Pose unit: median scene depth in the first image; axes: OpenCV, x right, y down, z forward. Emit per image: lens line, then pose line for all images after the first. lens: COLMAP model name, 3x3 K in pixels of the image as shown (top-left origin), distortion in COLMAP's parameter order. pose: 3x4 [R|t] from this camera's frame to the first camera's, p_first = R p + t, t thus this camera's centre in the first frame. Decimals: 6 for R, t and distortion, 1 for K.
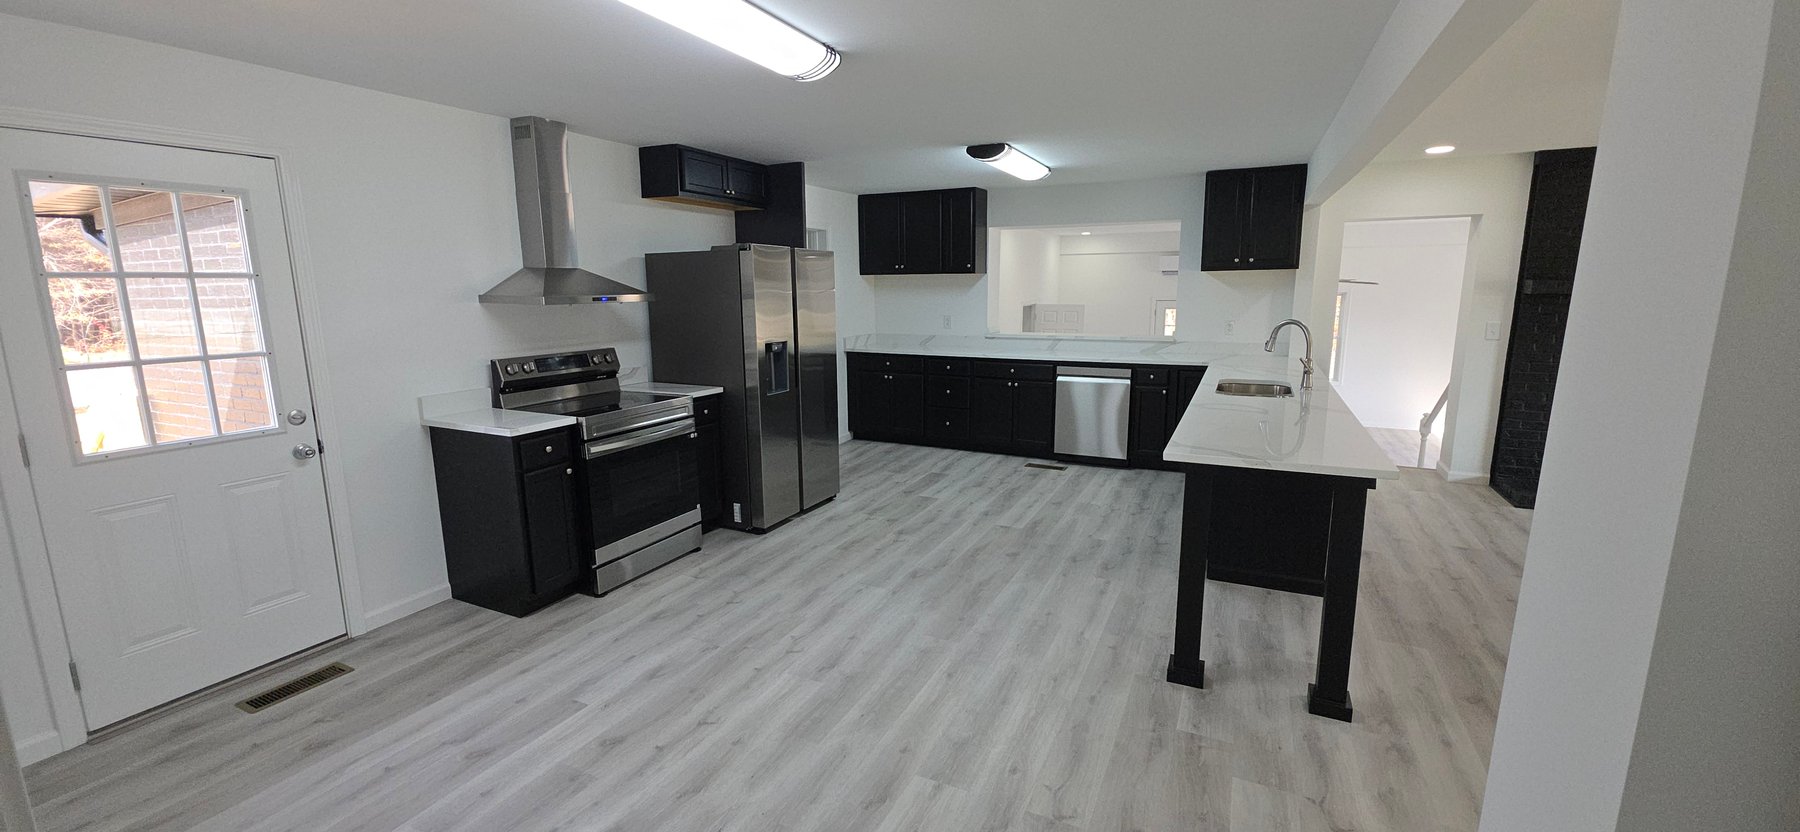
lens RADIAL K [[713.4, 0, 892.5], [0, 713.4, 408.0], [0, 0, 1]] dist [0.006643, -0.002494]
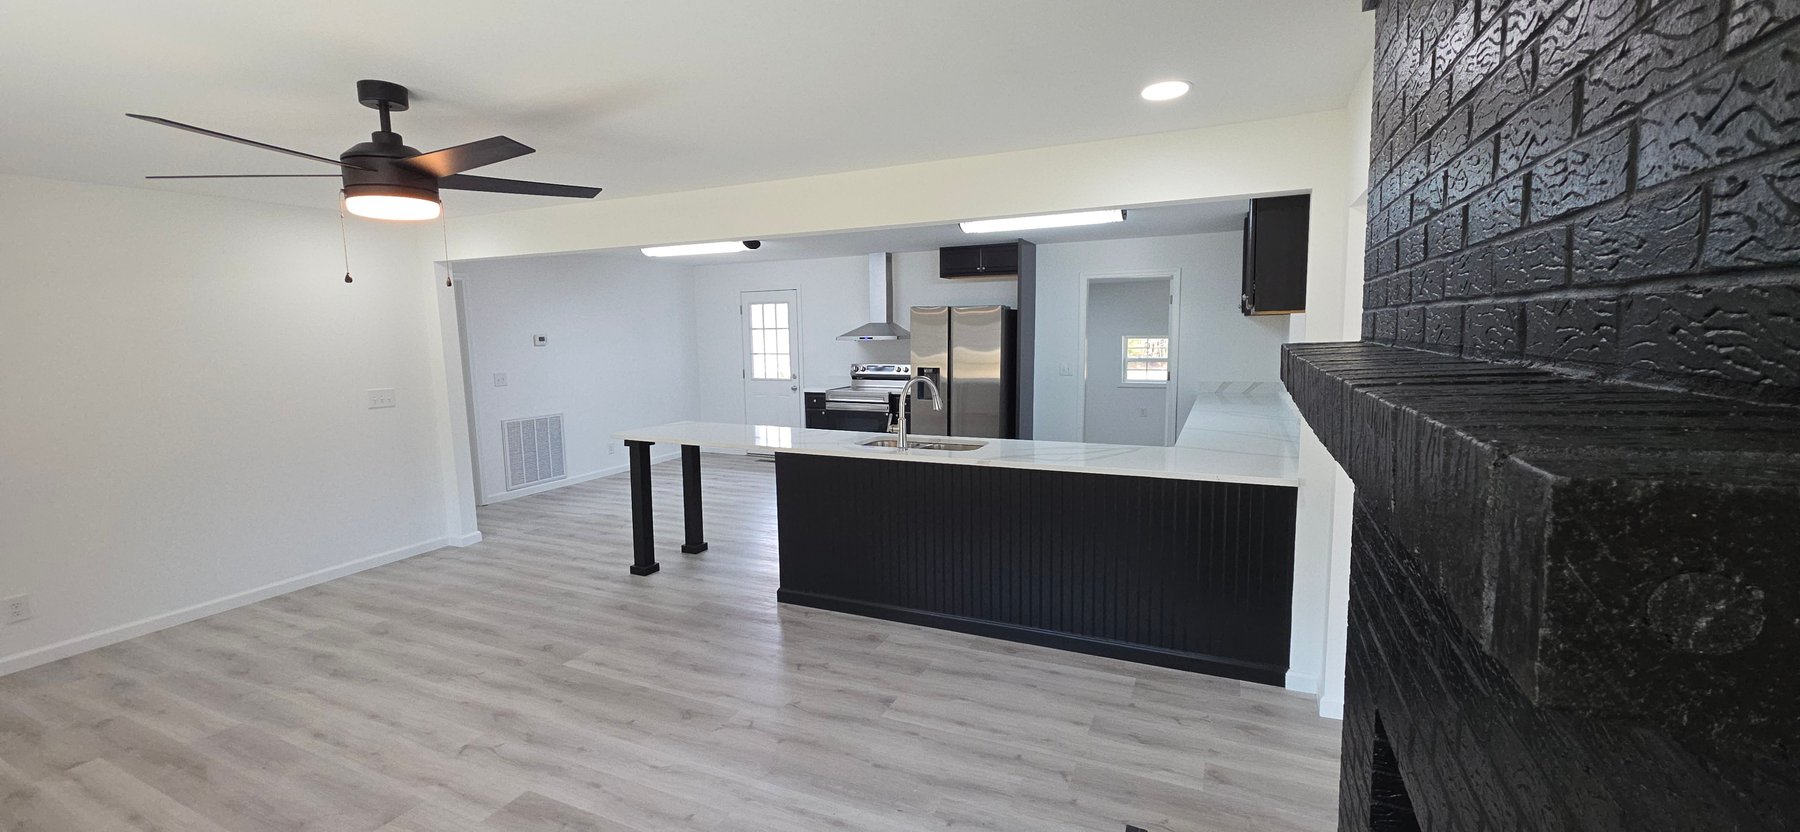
lens RADIAL K [[713.4, 0, 899.1], [0, 713.4, 415.6], [0, 0, 1]] dist [0.006643, -0.002494]
pose [[0.028160, 0.131589, -0.990904, 1.501595], [-0.156094, 0.979715, 0.125668, -0.188417], [0.987341, 0.151135, 0.048129, 0.942296]]
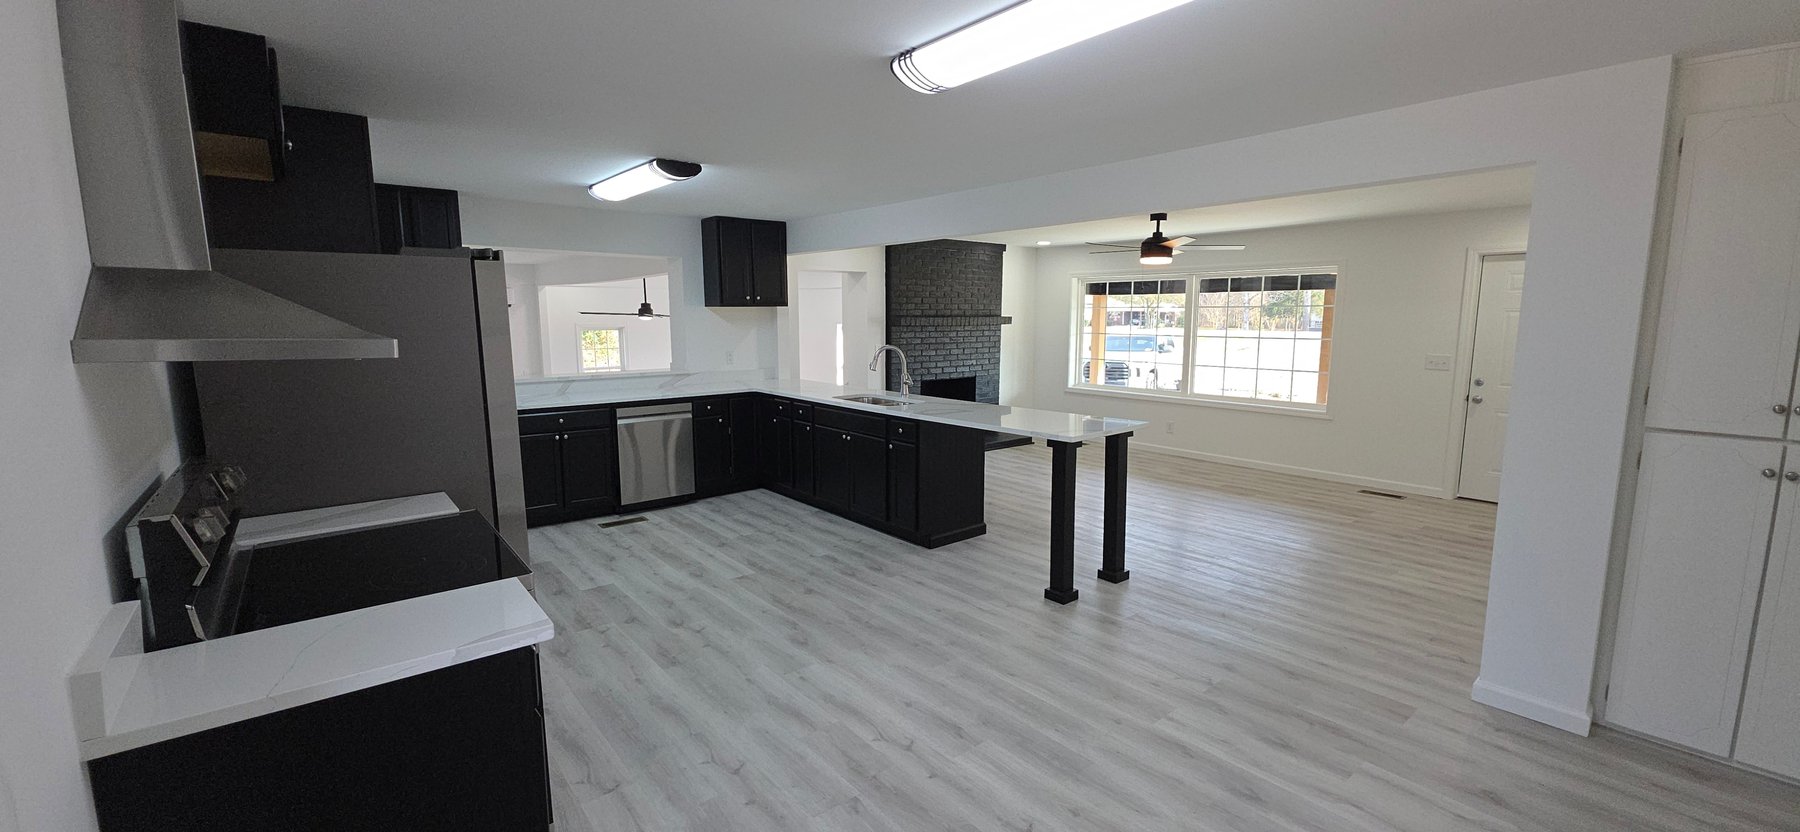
lens RADIAL K [[713.4, 0, 891.8], [0, 713.4, 413.1], [0, 0, 1]] dist [0.006643, -0.002494]
pose [[0.416443, -0.115586, 0.901785, -0.641680], [0.154186, 0.986496, 0.055241, -0.073040], [-0.895992, 0.116038, 0.428641, 0.450640]]
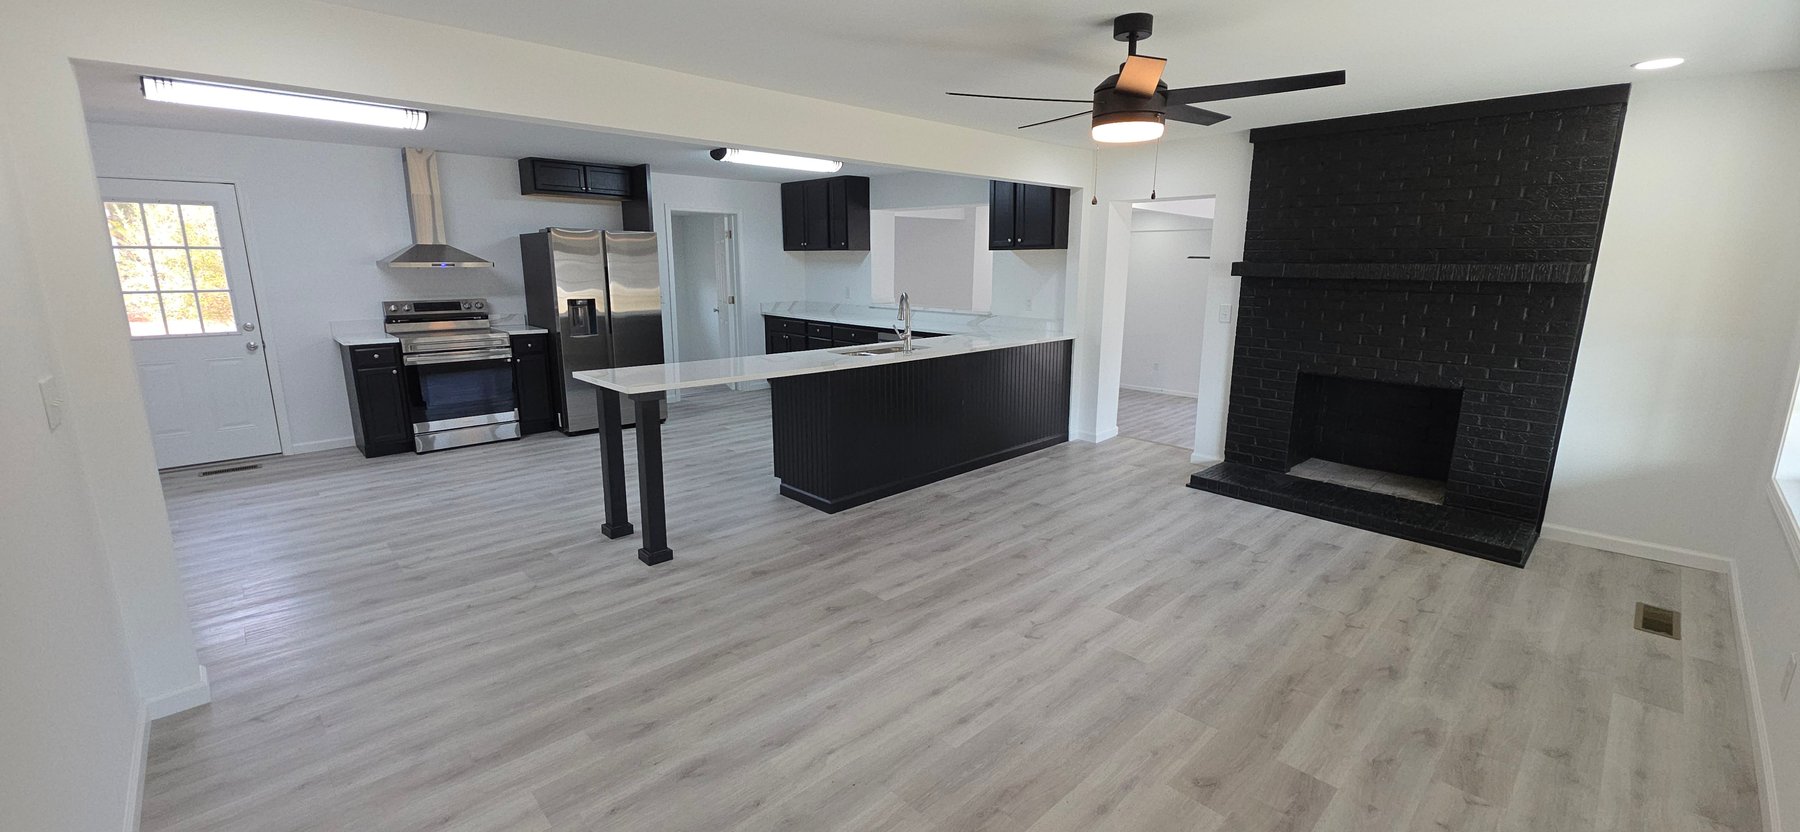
lens RADIAL K [[713.4, 0, 893.1], [0, 713.4, 408.9], [0, 0, 1]] dist [0.006643, -0.002494]
pose [[0.938176, 0.083101, -0.336036, 0.954989], [-0.071533, 0.996345, 0.046681, 0.013438], [0.338687, -0.019757, 0.940692, -0.111458]]
